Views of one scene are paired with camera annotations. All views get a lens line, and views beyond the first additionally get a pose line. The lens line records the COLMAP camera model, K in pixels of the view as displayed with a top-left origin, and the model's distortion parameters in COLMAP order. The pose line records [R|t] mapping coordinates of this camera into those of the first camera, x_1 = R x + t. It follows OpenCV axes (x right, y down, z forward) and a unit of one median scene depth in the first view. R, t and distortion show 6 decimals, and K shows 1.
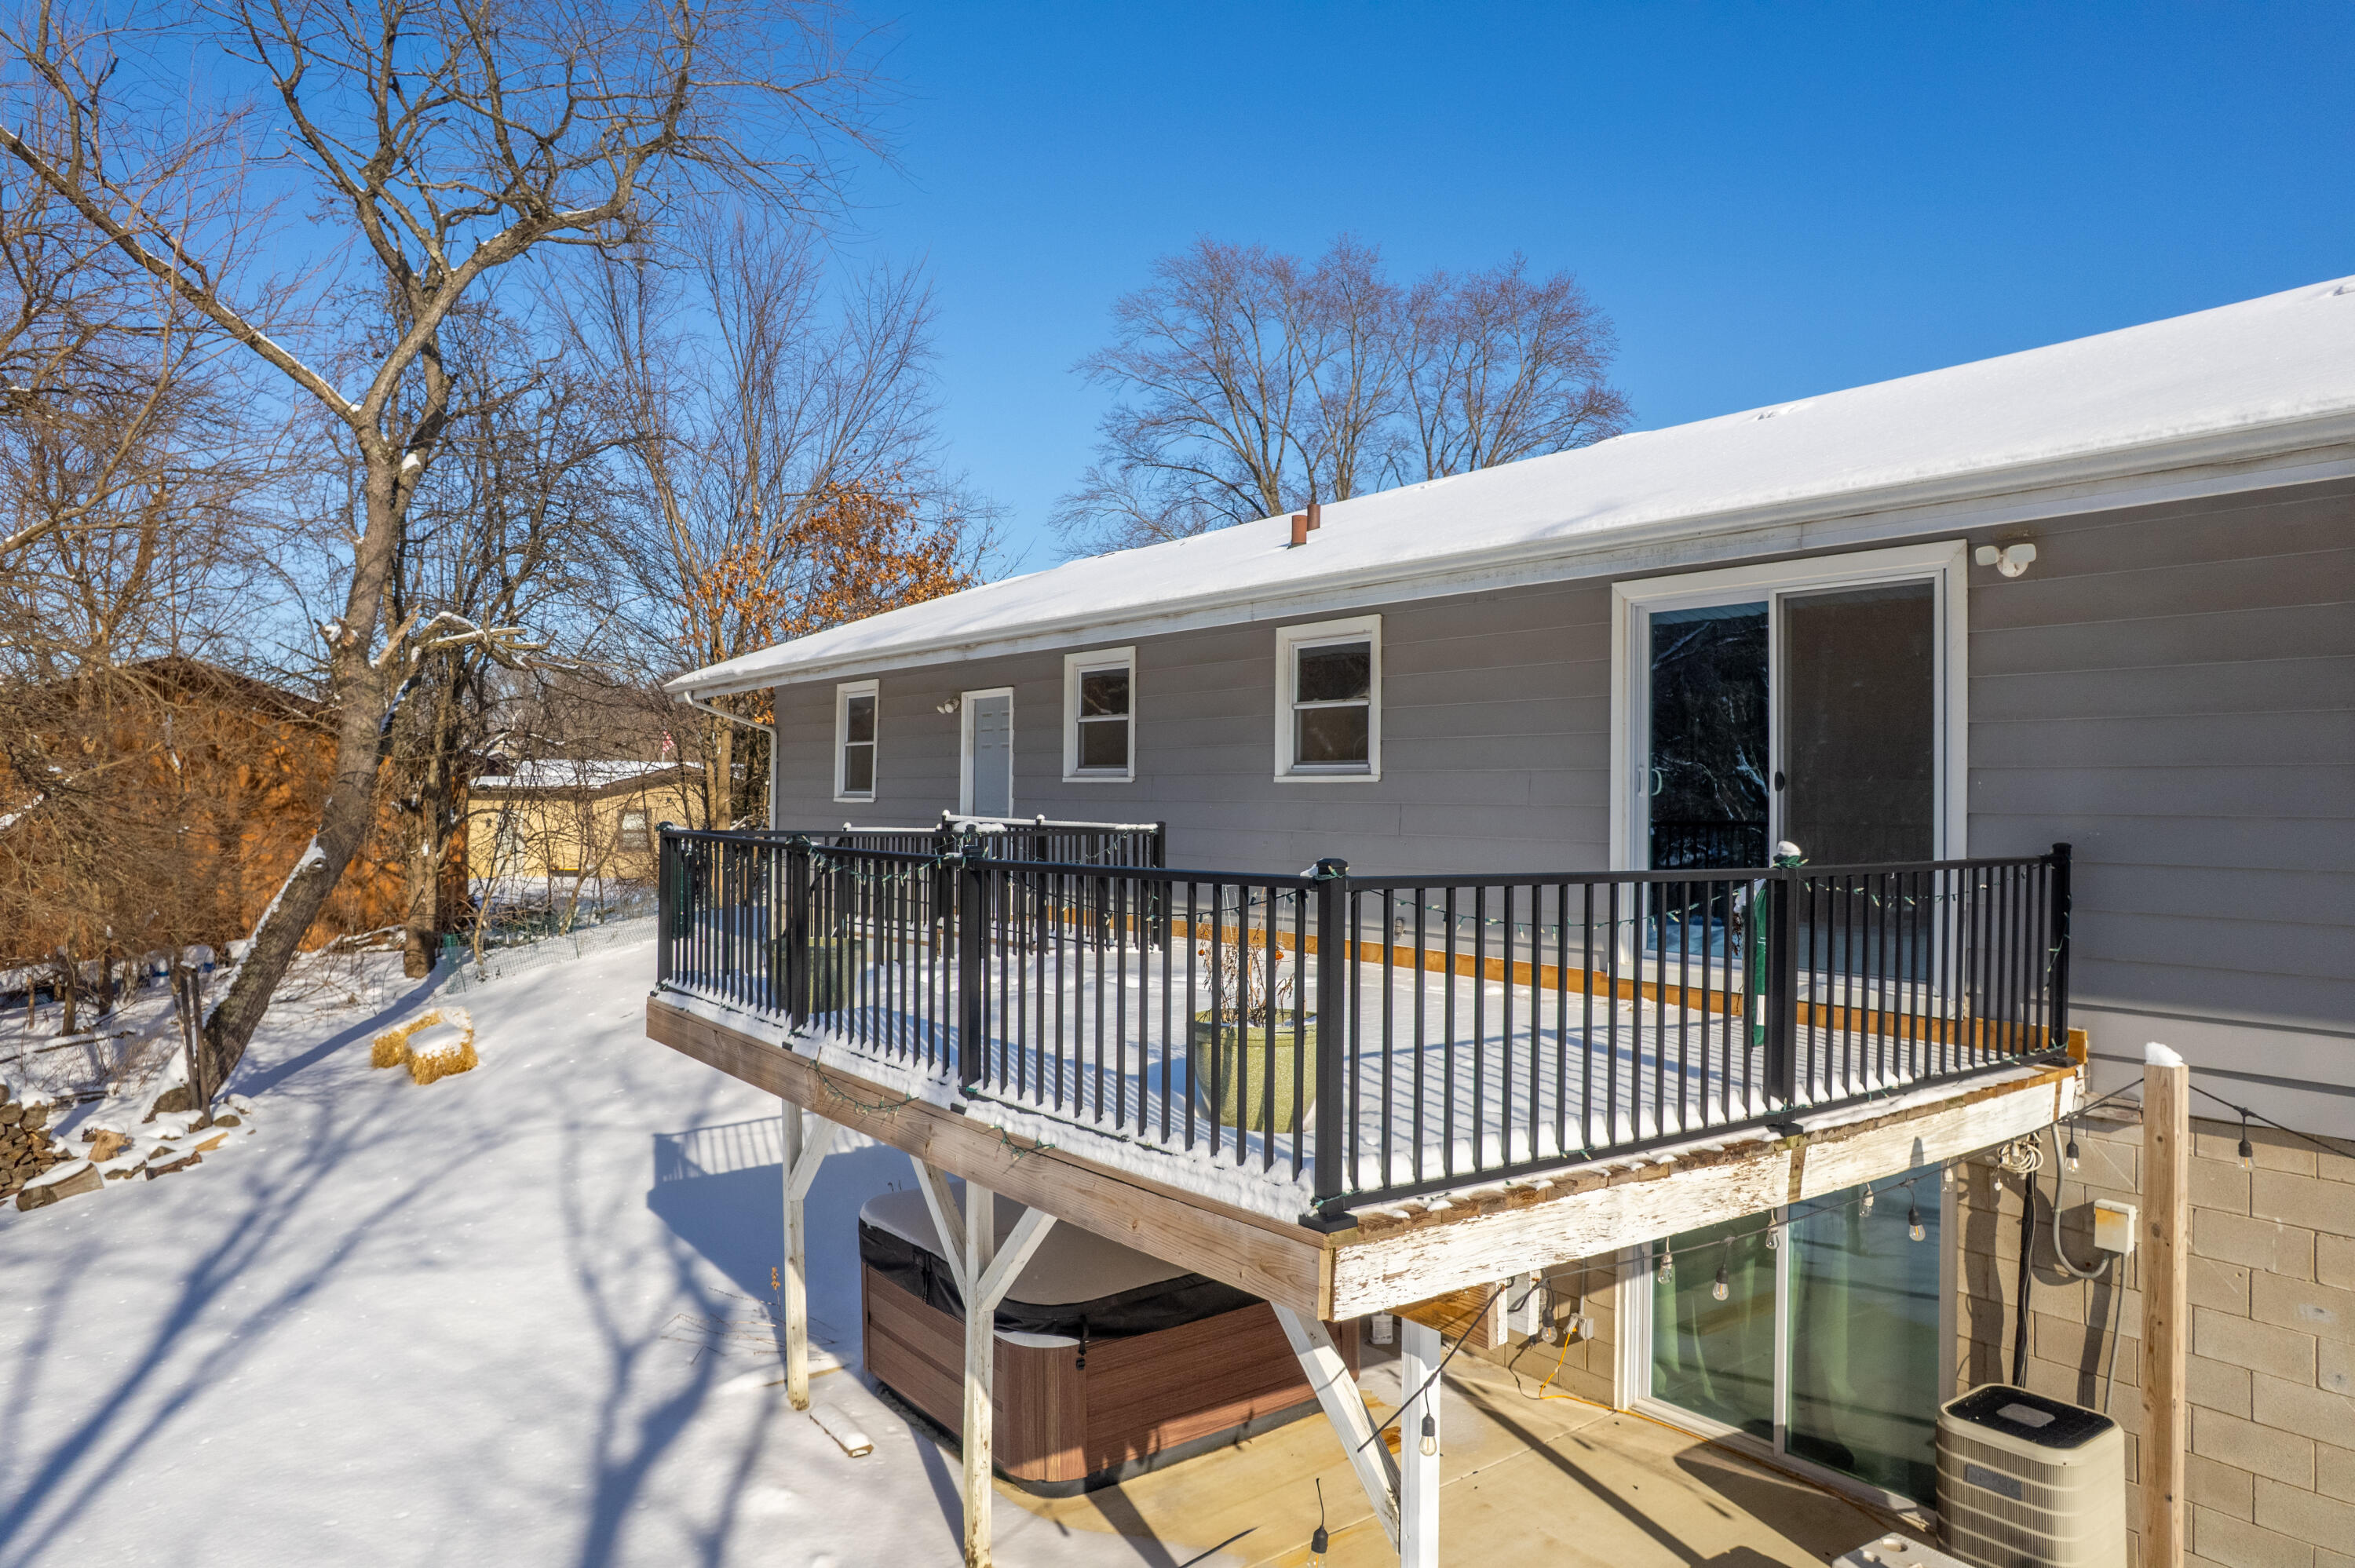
lens RADIAL K [[1497.3, 0, 1207.6], [0, 1497.3, 790.0], [0, 0, 1]] dist [-0.055970, 0.061382]
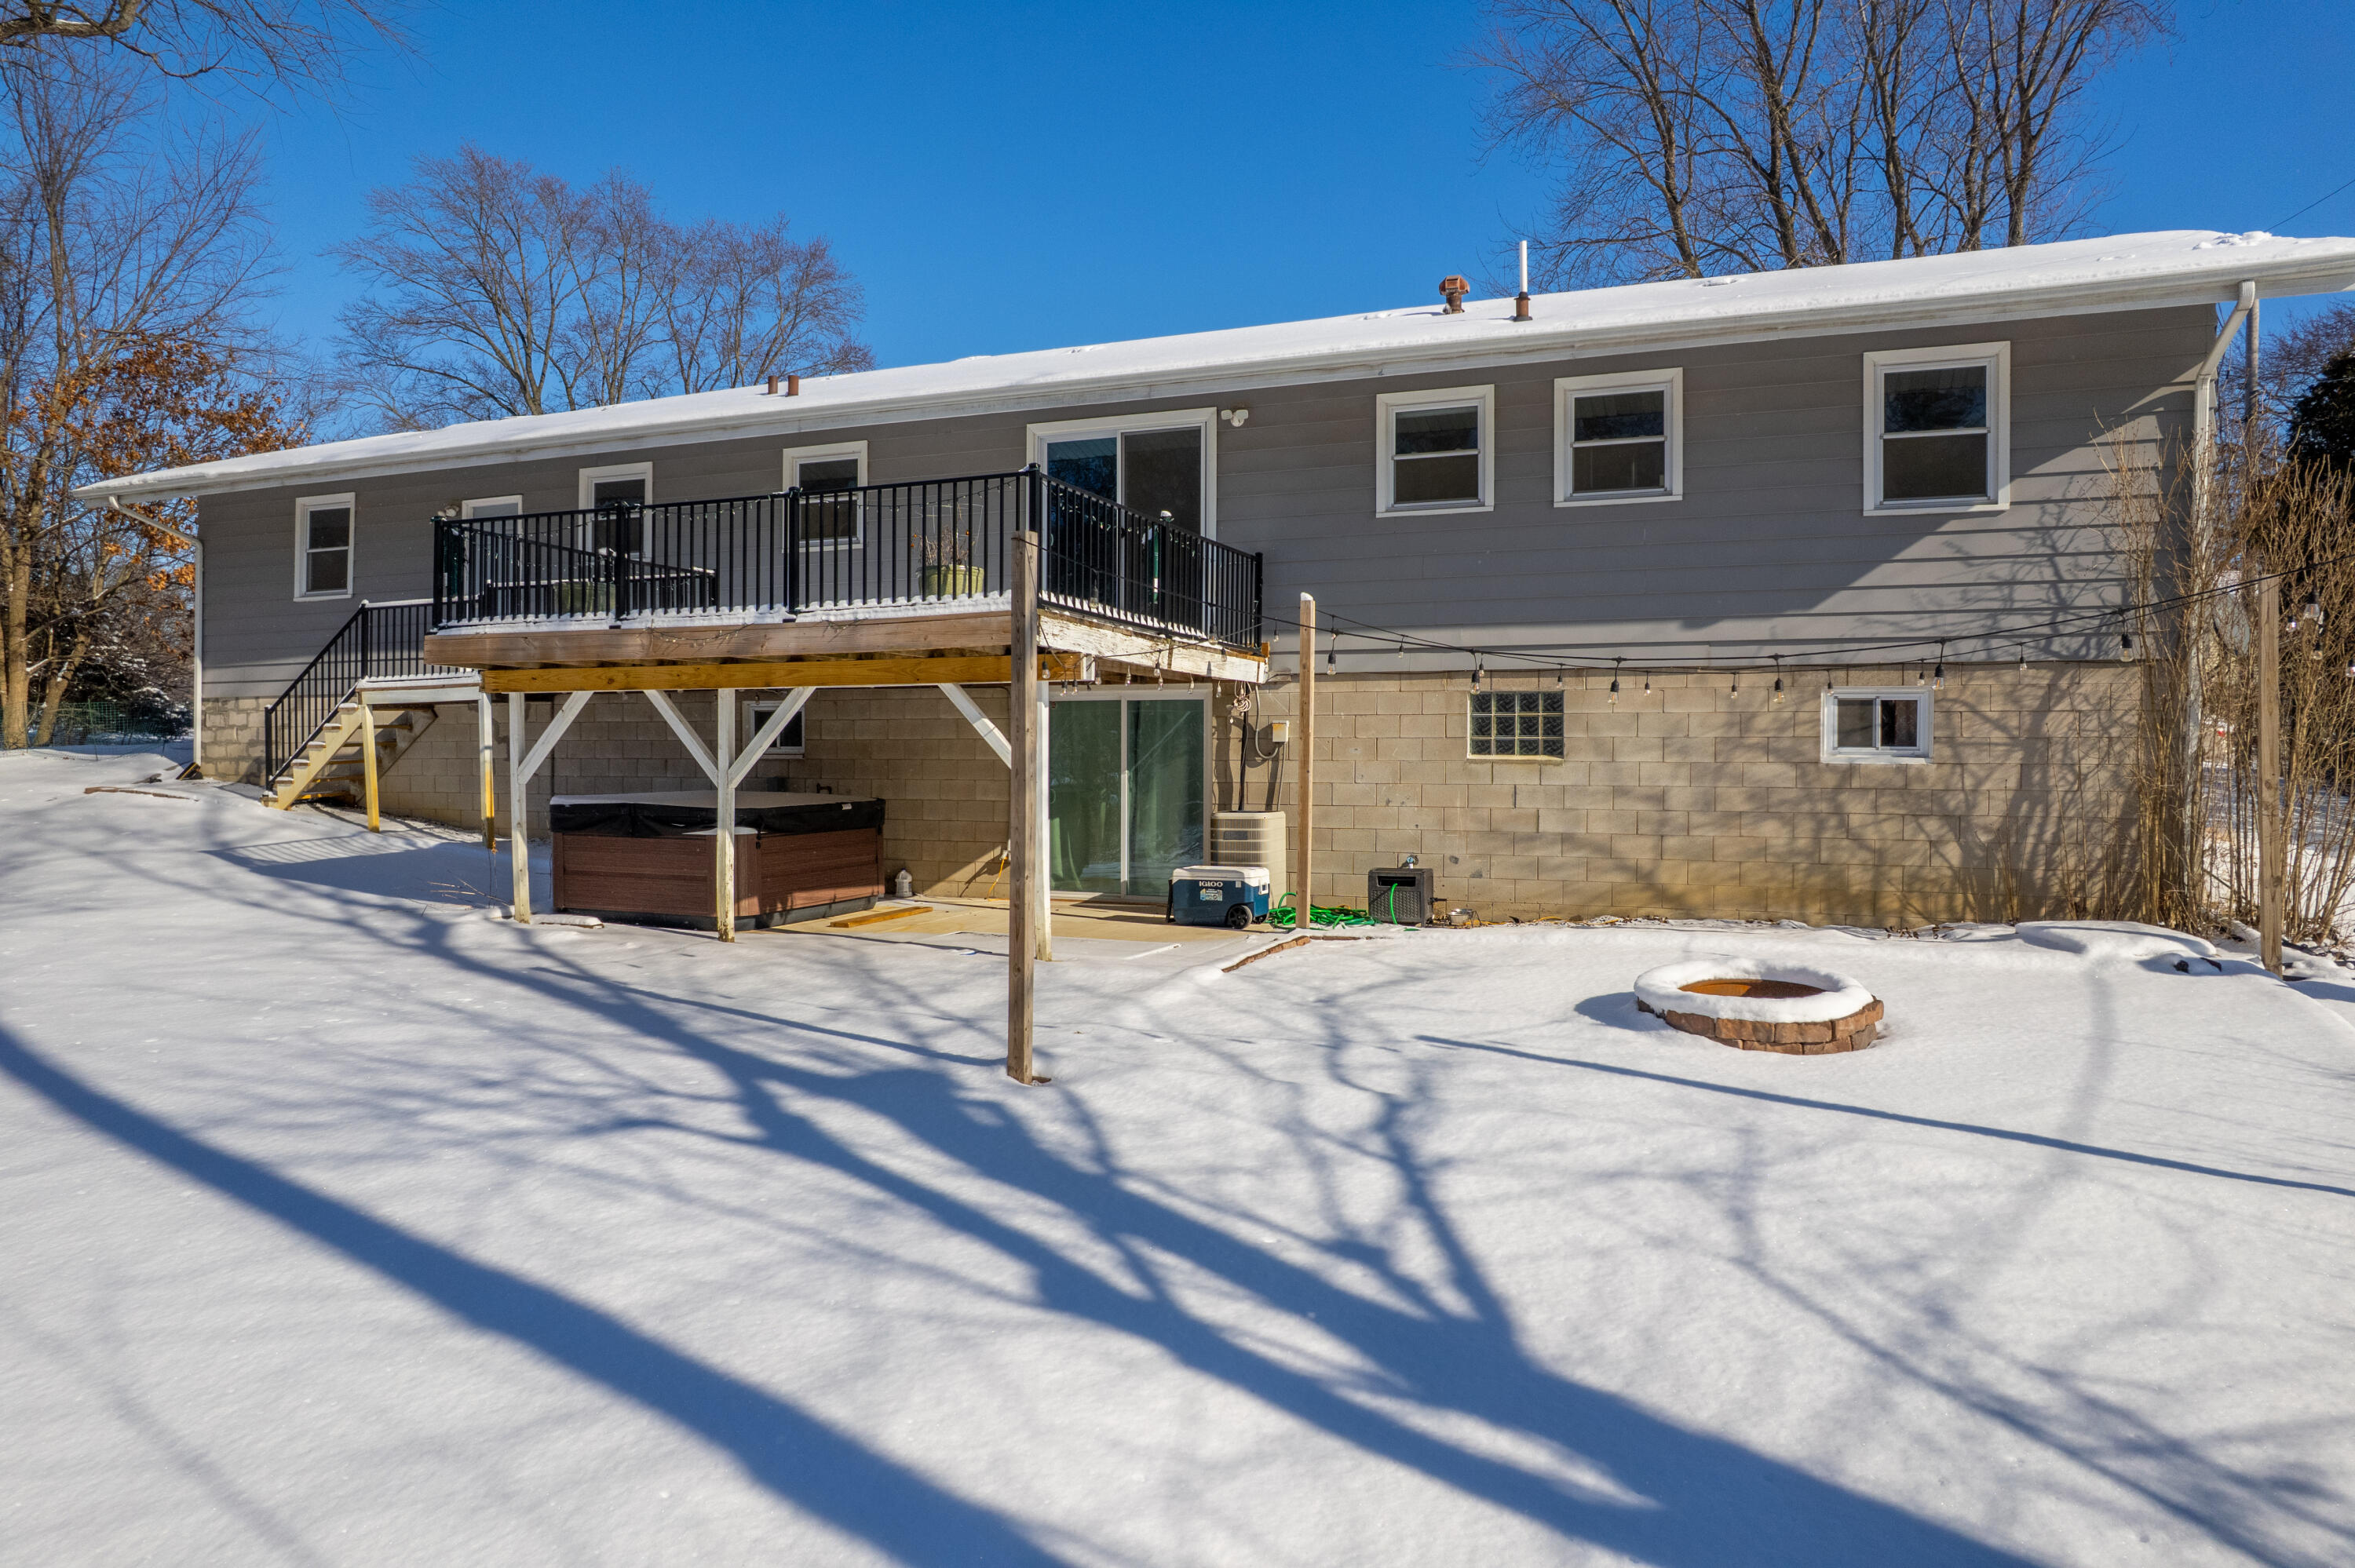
lens RADIAL K [[1481.1, 0, 1183.9], [0, 1481.1, 774.0], [0, 0, 1]] dist [-0.055837, 0.040936]
pose [[0.864691, -0.005782, 0.502271, -0.482490], [-0.000067, 0.999932, 0.011626, 0.274610], [-0.502304, -0.010087, 0.864632, -0.646797]]
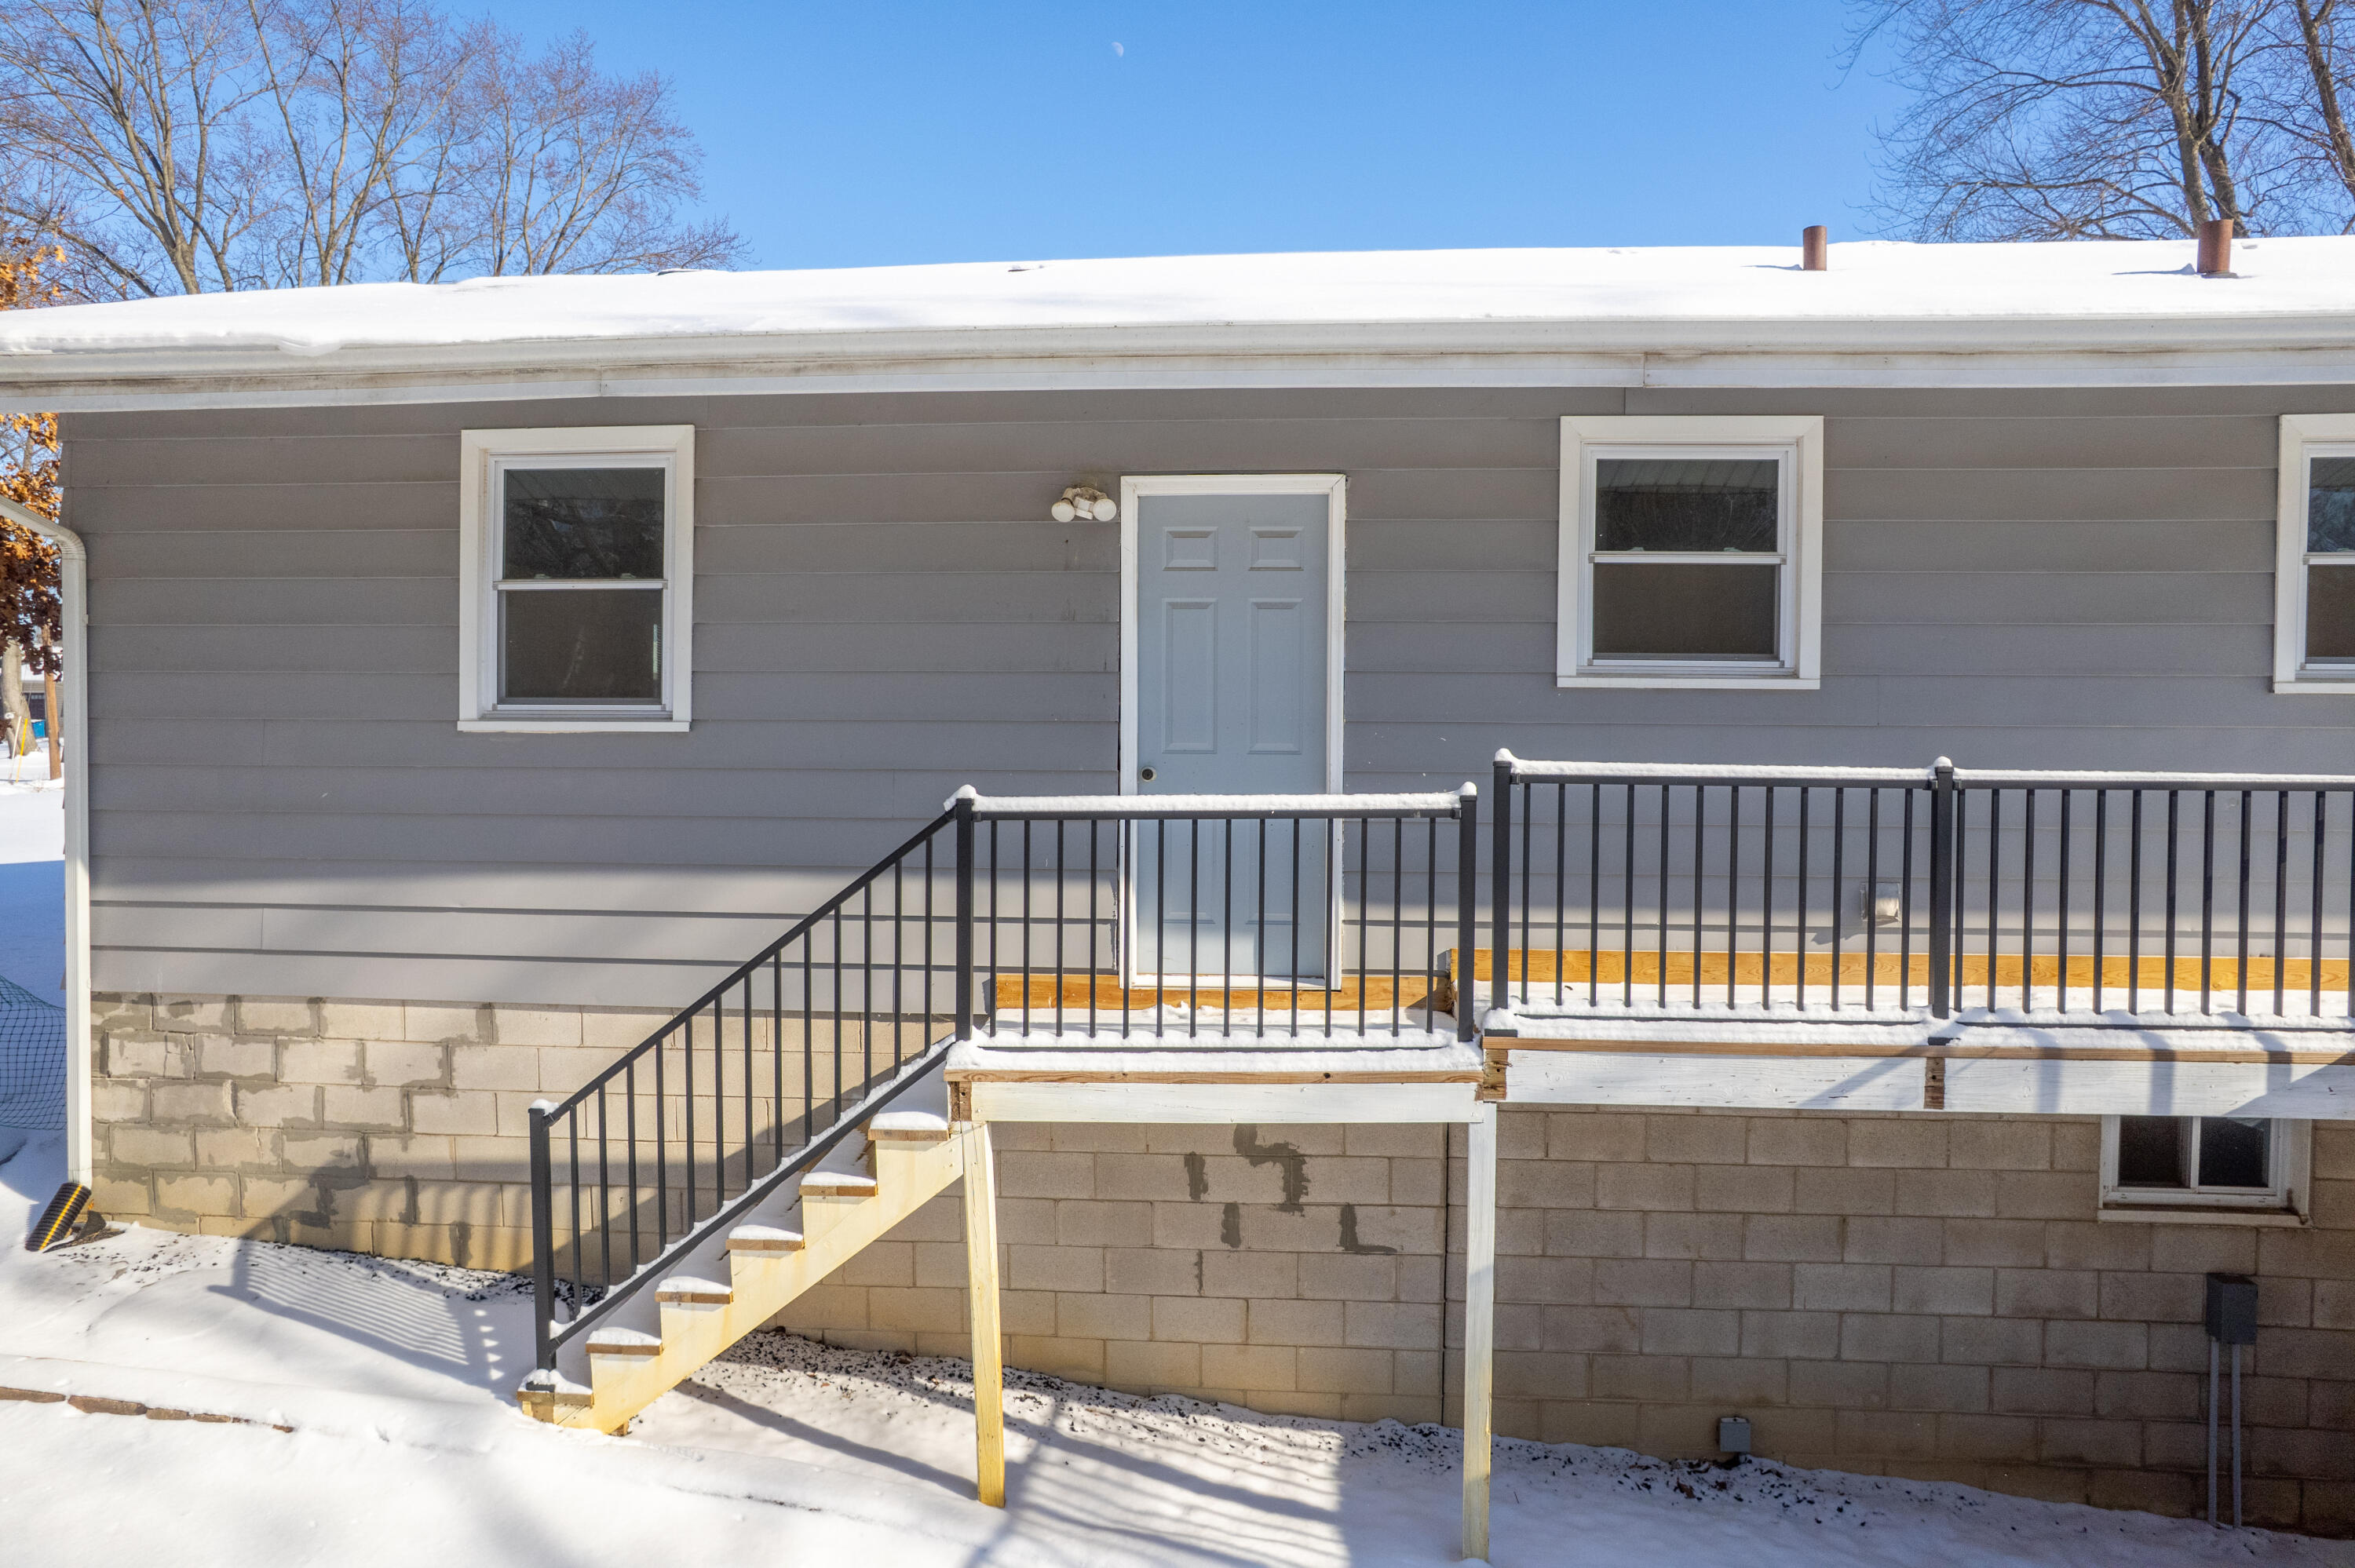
lens RADIAL K [[1506.2, 0, 1185.5], [0, 1506.2, 779.4], [0, 0, 1]] dist [-0.087728, 0.079807]
pose [[0.672683, -0.026521, 0.739456, -0.889632], [-0.004148, 0.999207, 0.039610, 0.009356], [-0.739919, -0.029712, 0.672039, 1.304806]]
